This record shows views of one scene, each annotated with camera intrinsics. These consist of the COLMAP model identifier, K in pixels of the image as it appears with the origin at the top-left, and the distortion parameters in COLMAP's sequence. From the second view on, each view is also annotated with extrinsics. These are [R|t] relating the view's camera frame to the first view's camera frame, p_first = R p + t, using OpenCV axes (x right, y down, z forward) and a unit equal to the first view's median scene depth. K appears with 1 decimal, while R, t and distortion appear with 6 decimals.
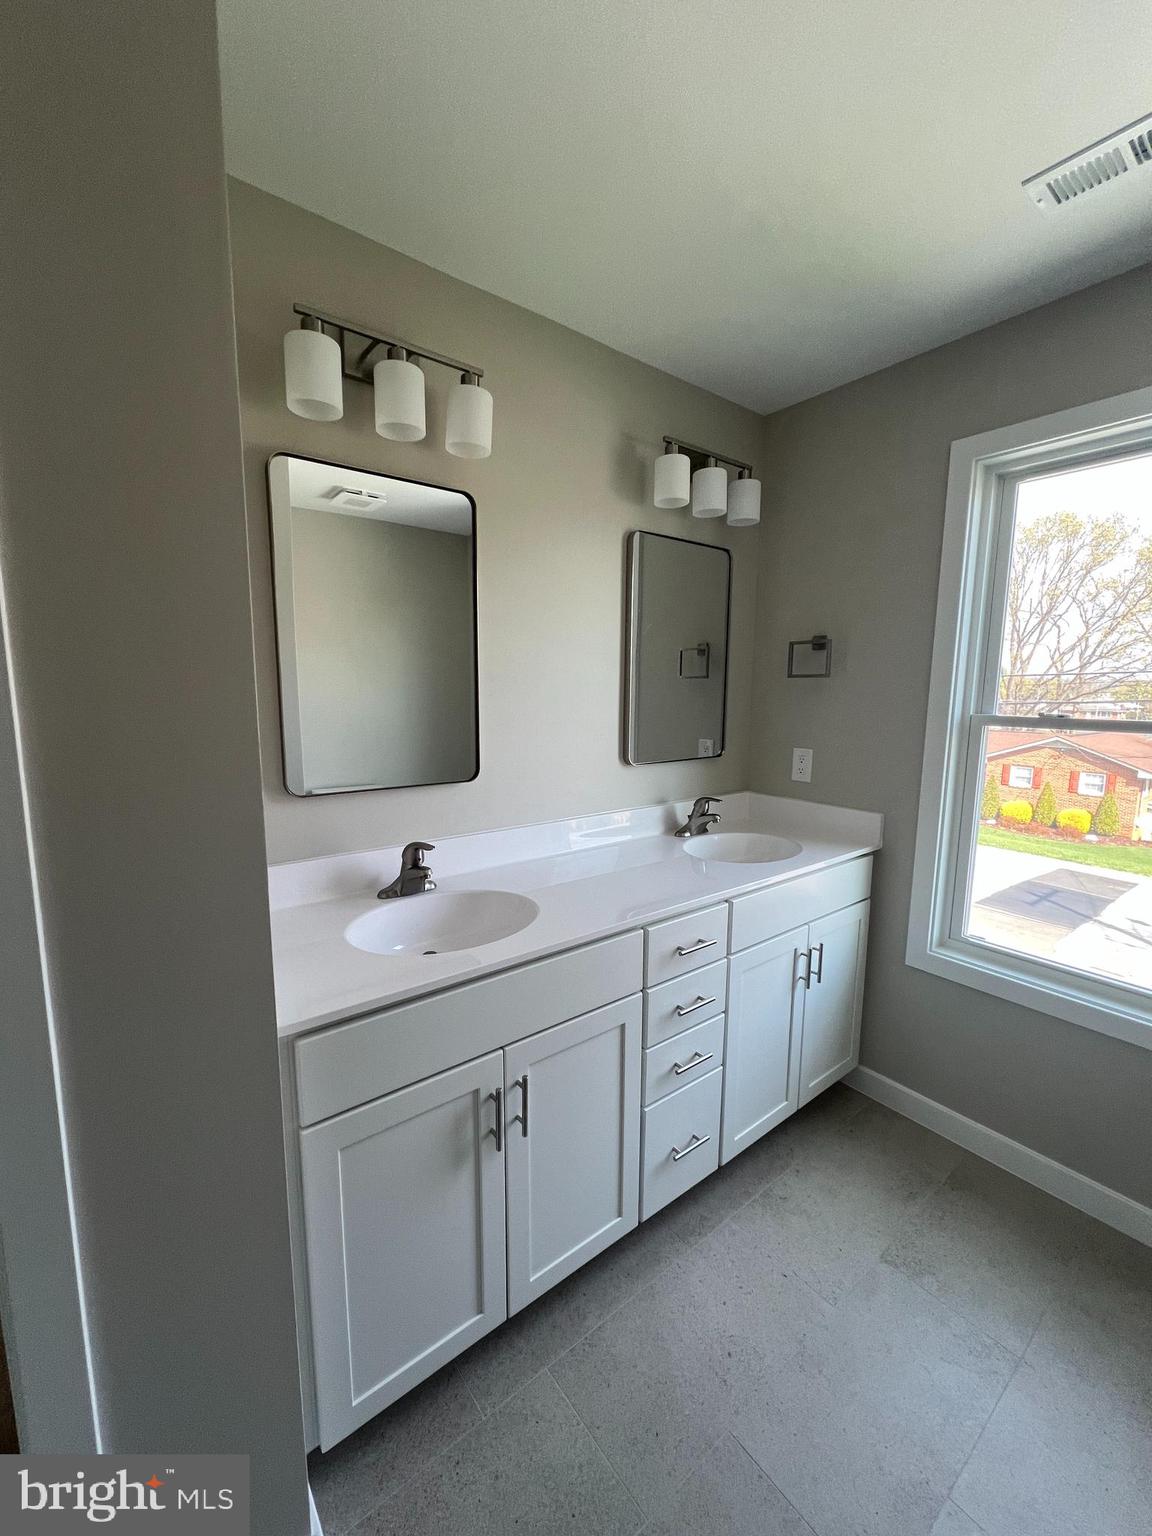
lens RADIAL K [[614.1, 0, 571.7], [0, 614.1, 770.0], [0, 0, 1]] dist [0.000976, 0.000766]
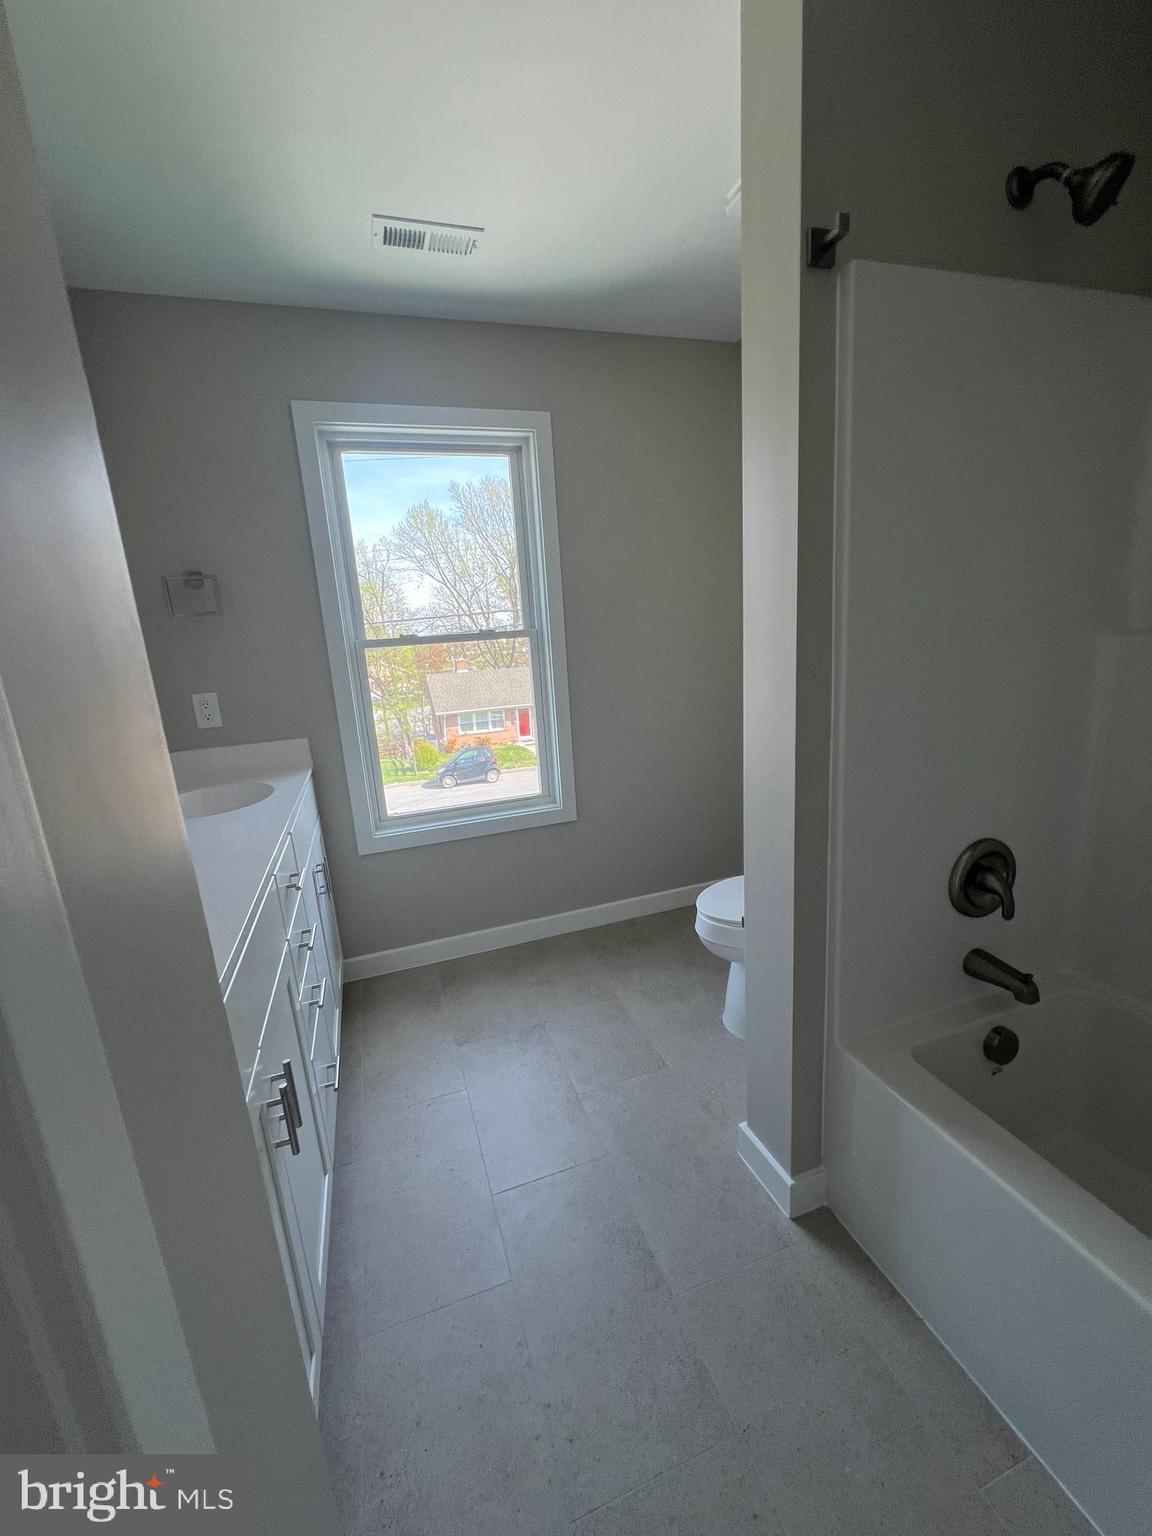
lens RADIAL K [[614.1, 0, 574.7], [0, 614.1, 767.9], [0, 0, 1]] dist [0.000976, 0.000766]
pose [[0.325056, -0.237122, 0.915484, -0.392986], [0.195851, 0.963947, 0.180134, 0.020518], [-0.925192, 0.120744, 0.359777, 0.176260]]
